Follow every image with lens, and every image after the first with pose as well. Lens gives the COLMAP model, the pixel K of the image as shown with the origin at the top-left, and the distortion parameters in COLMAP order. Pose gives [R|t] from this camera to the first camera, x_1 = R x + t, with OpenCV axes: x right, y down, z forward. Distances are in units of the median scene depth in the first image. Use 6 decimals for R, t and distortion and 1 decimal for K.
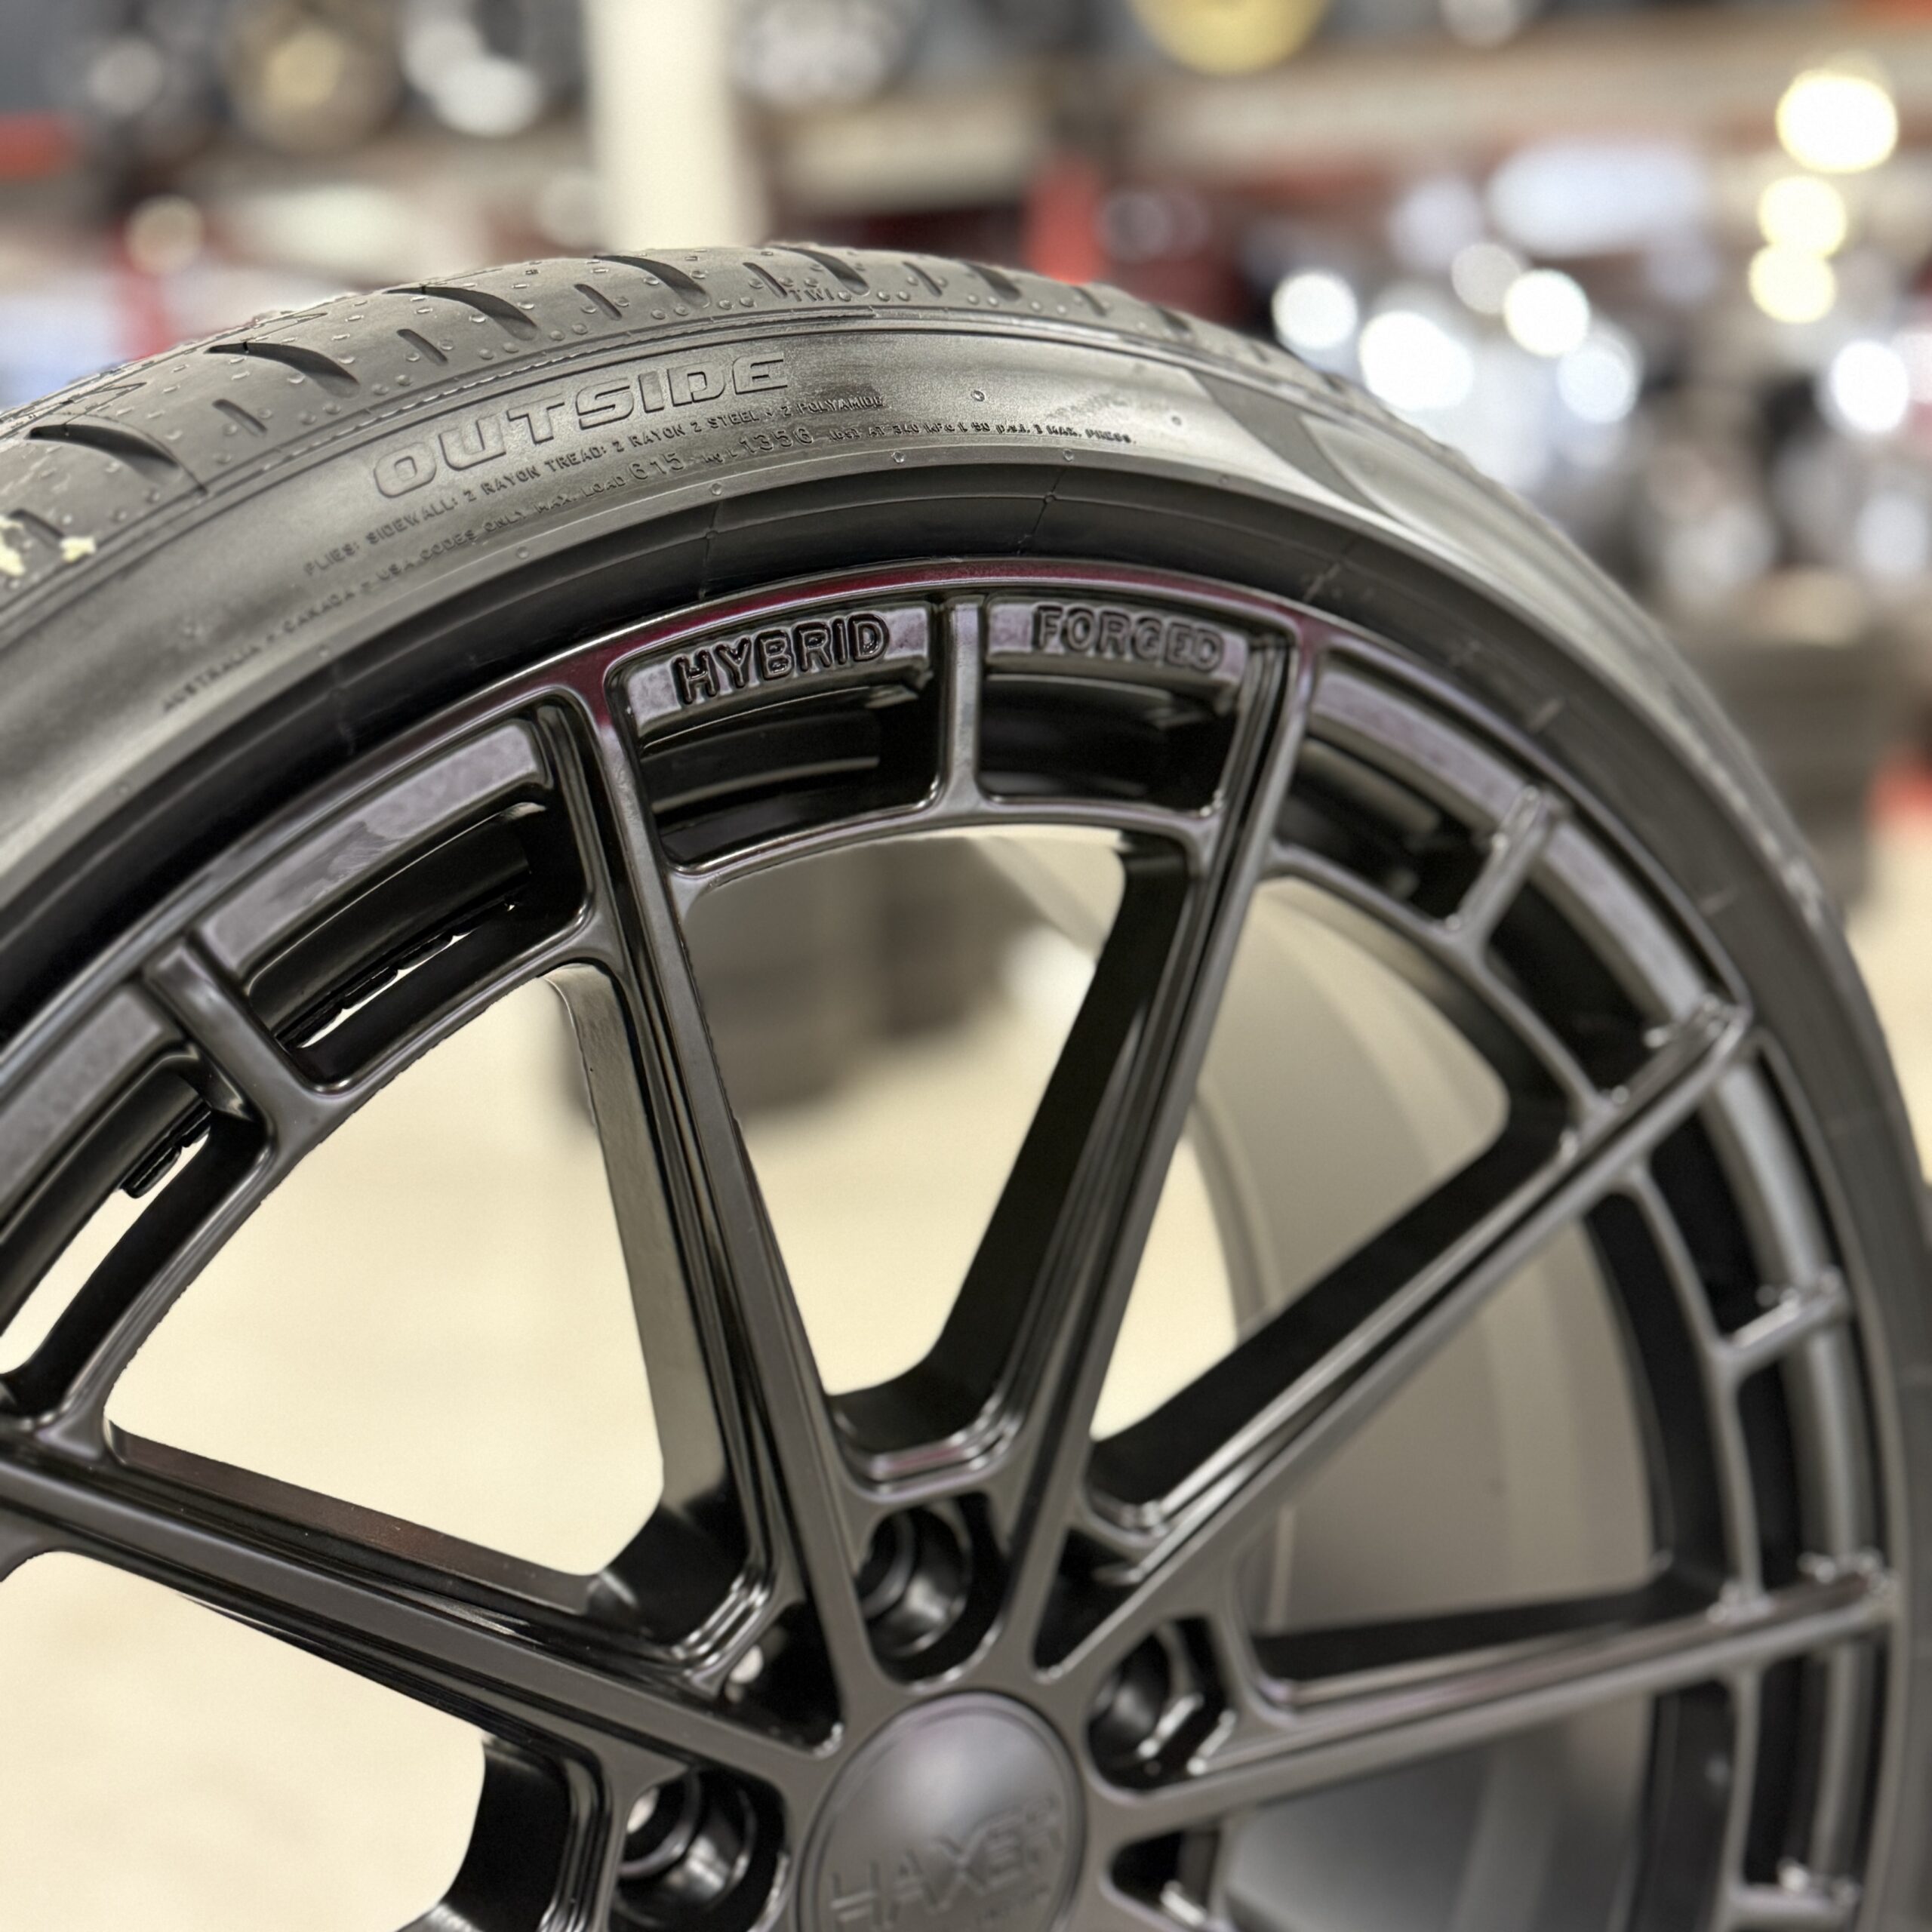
lens RADIAL K [[2590.1, 0, 966.0], [0, 2590.1, 966.0], [0, 0, 1]] dist [0.074437, -0.075200]
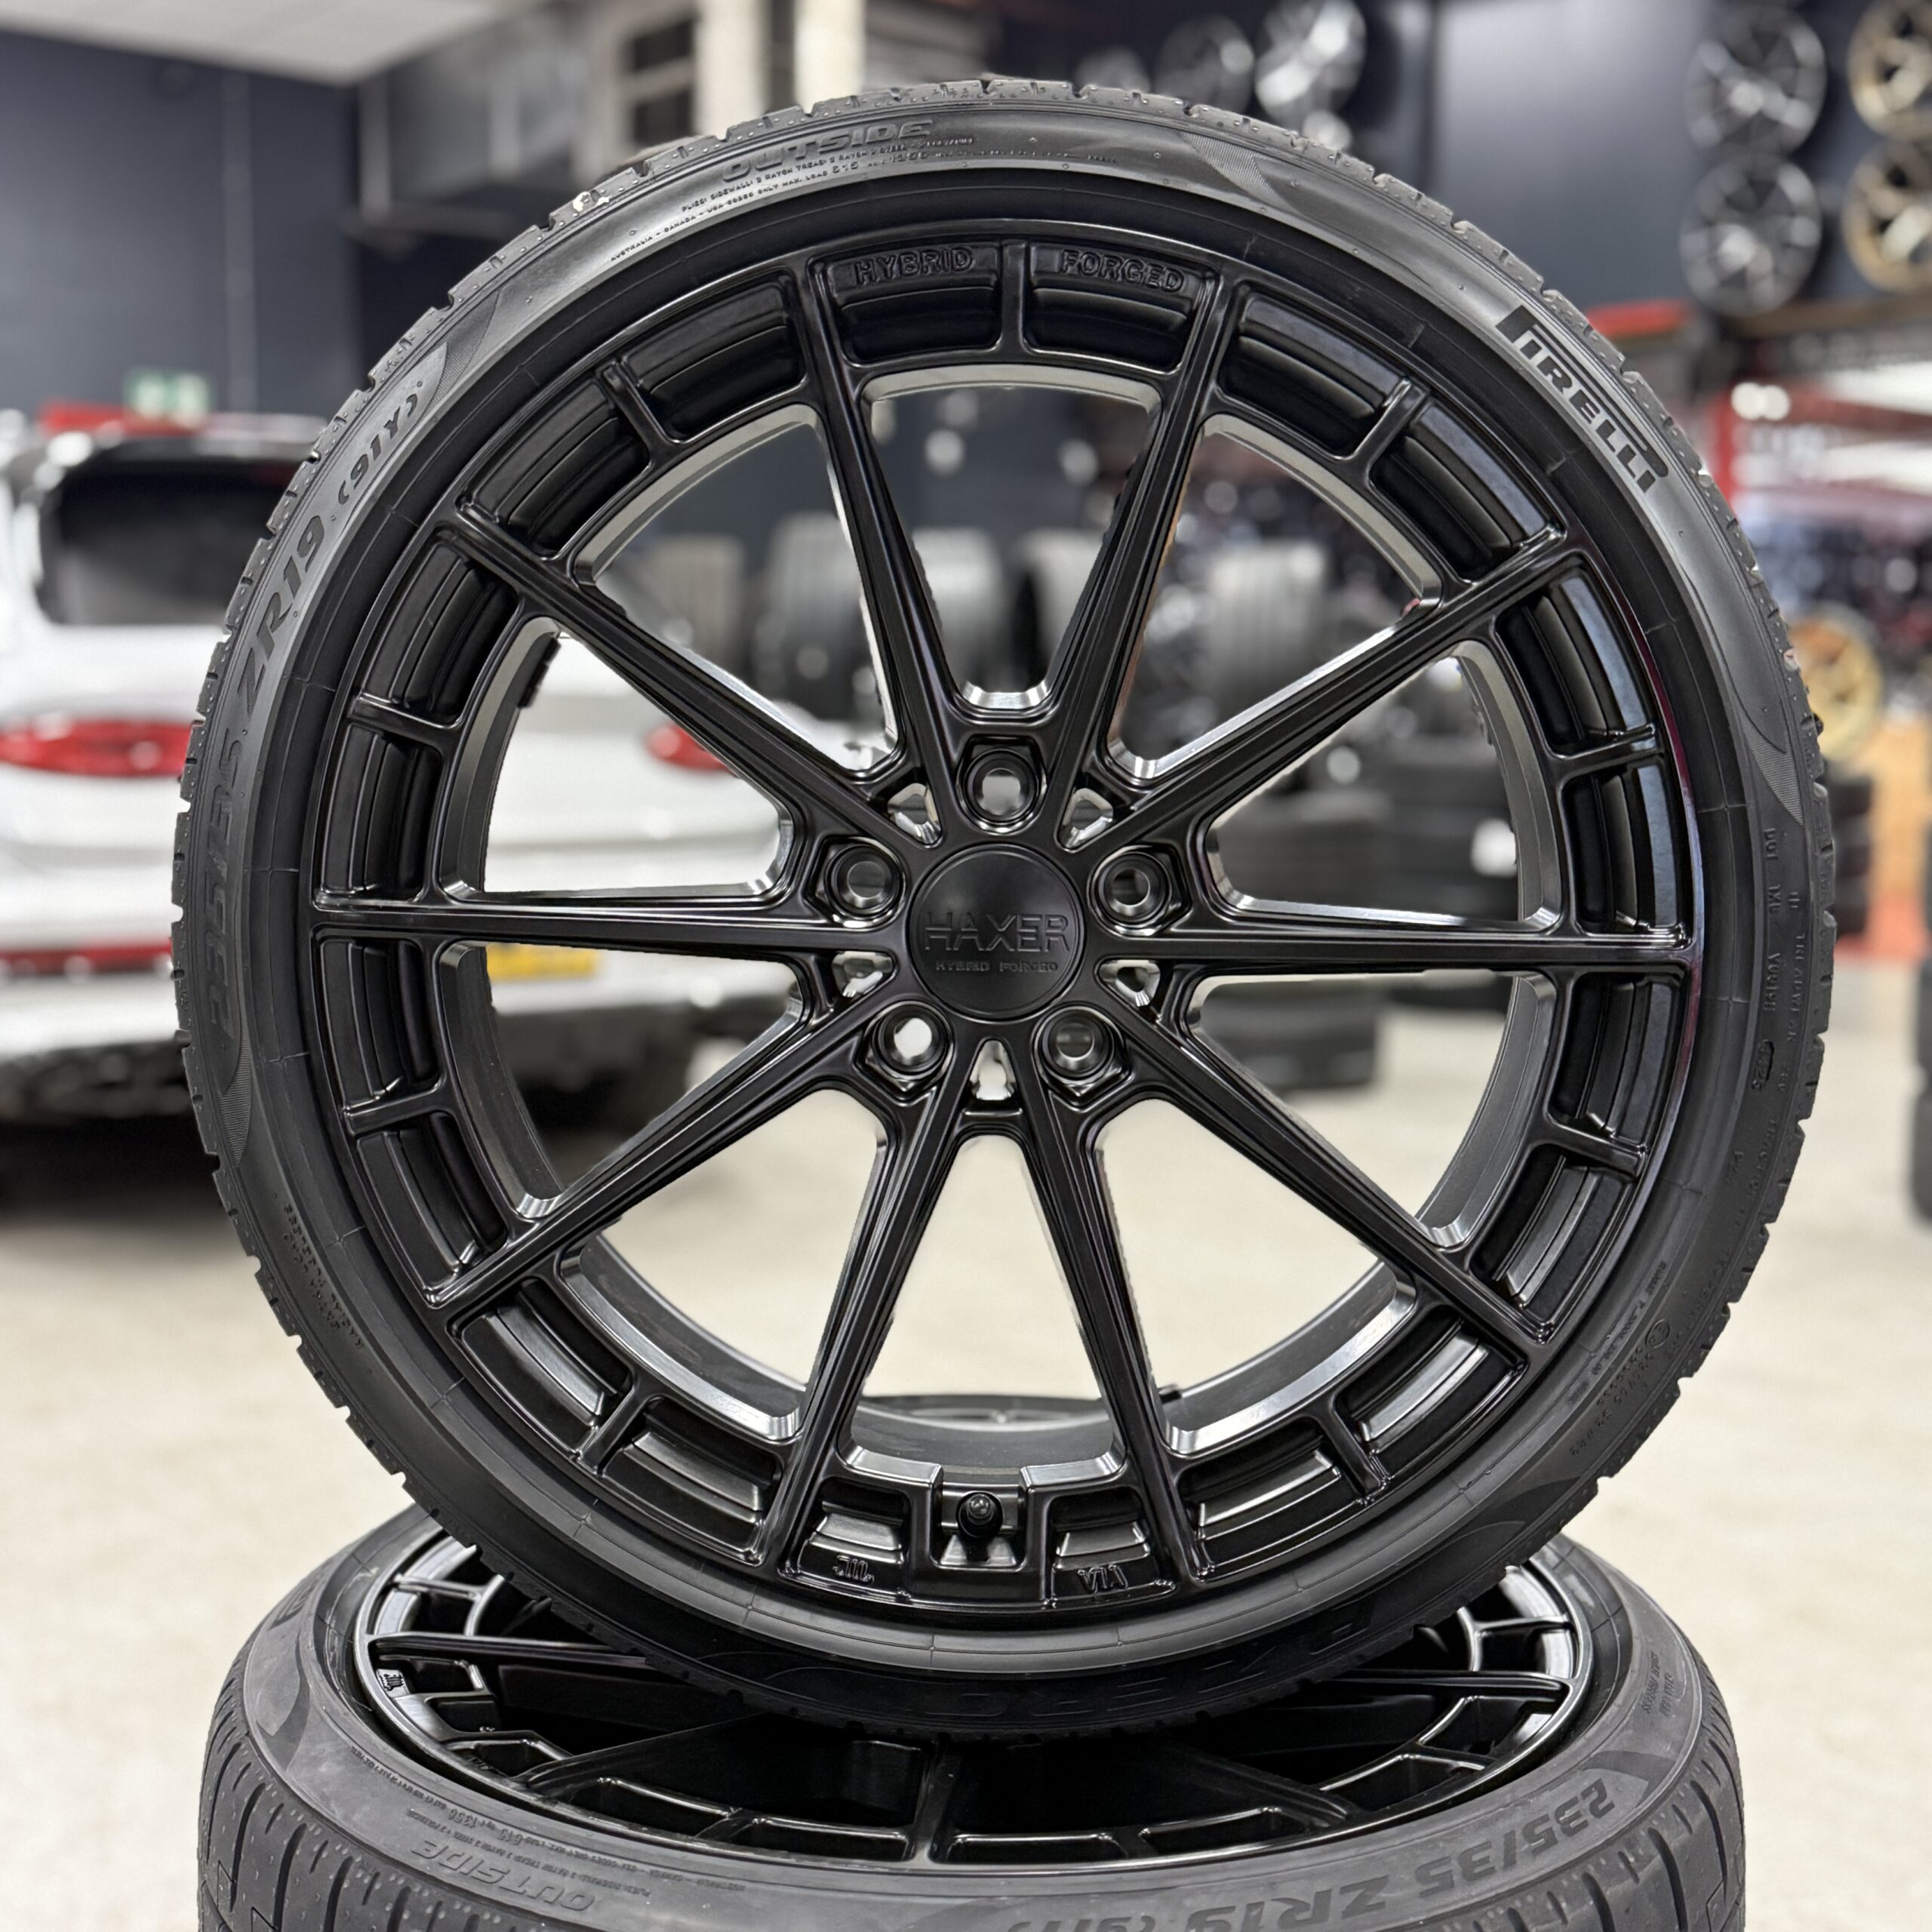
lens RADIAL K [[2508.5, 0, 965.6], [0, 2508.5, 974.4], [0, 0, 1]] dist [0.191153, -0.452262]
pose [[0.816788, 0.109187, -0.566512, 1.003234], [-0.143859, 0.989457, -0.016711, 0.402190], [0.558714, 0.095147, 0.823884, -0.519409]]
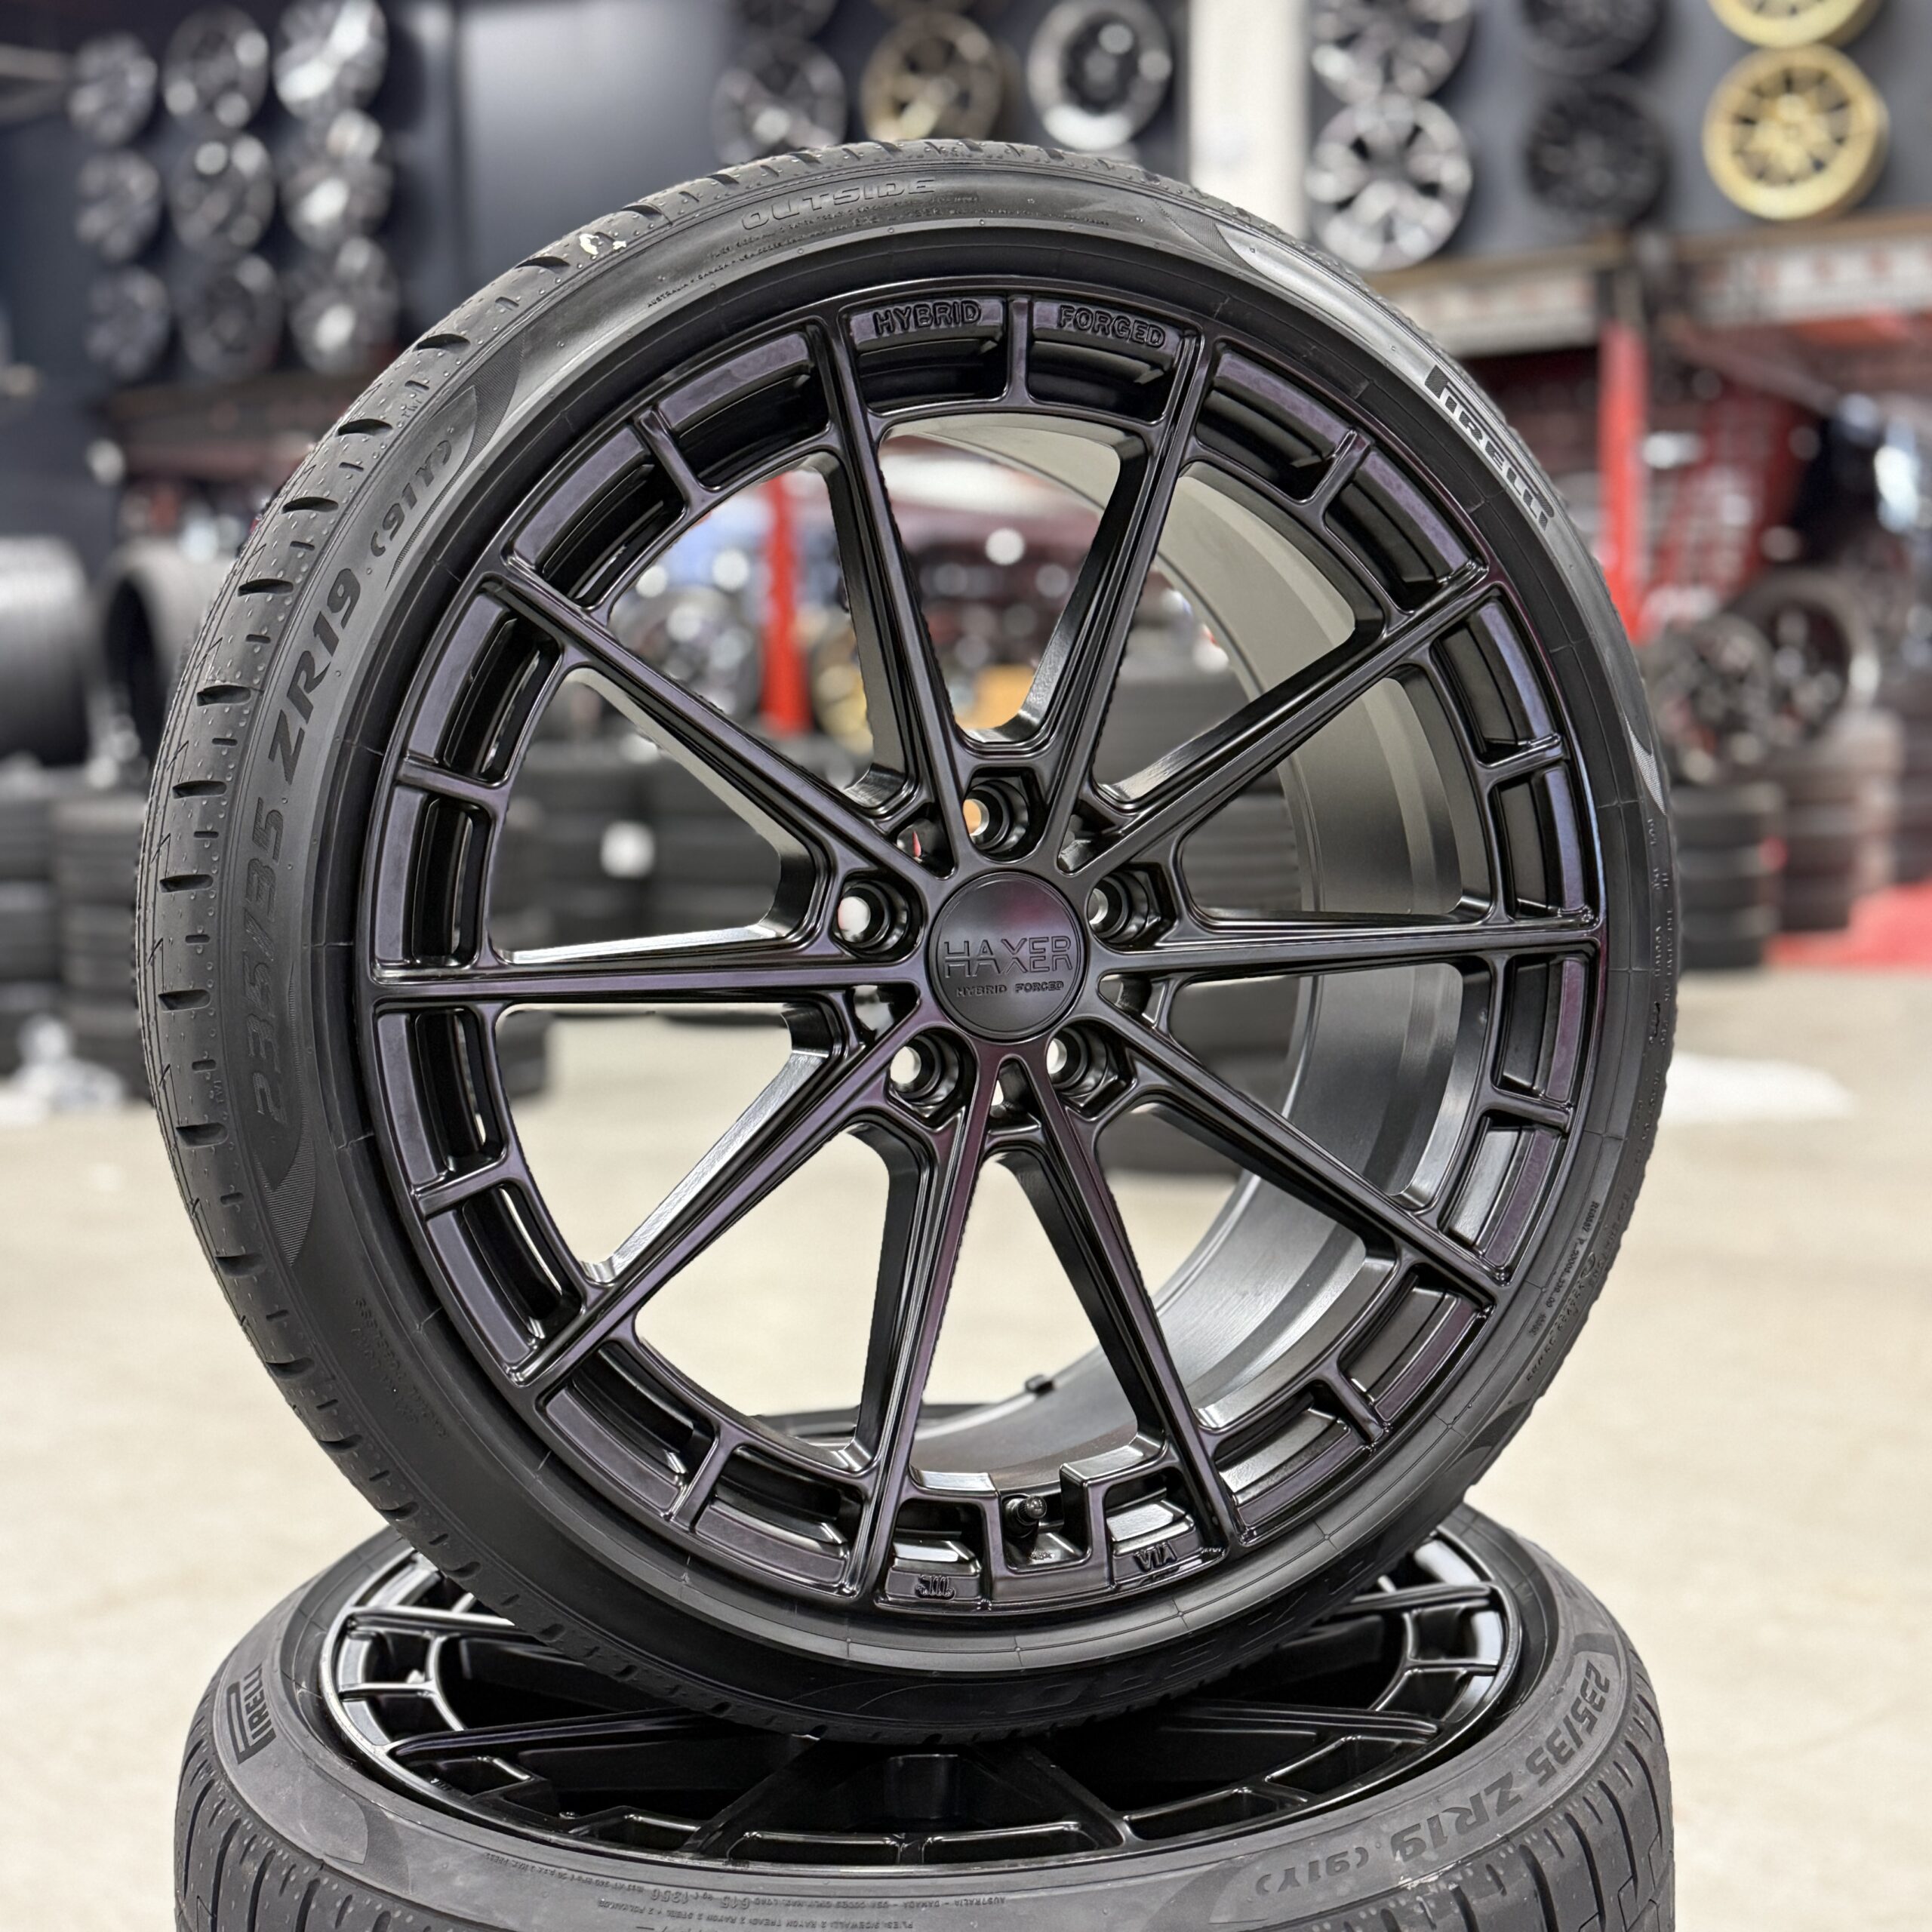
lens RADIAL K [[2508.5, 0, 965.6], [0, 2508.5, 974.4], [0, 0, 1]] dist [0.191153, -0.452262]
pose [[0.972932, 0.039323, -0.227723, 0.391332], [-0.053323, 0.997025, -0.055653, 0.458902], [0.224857, 0.066290, 0.972134, -0.858267]]
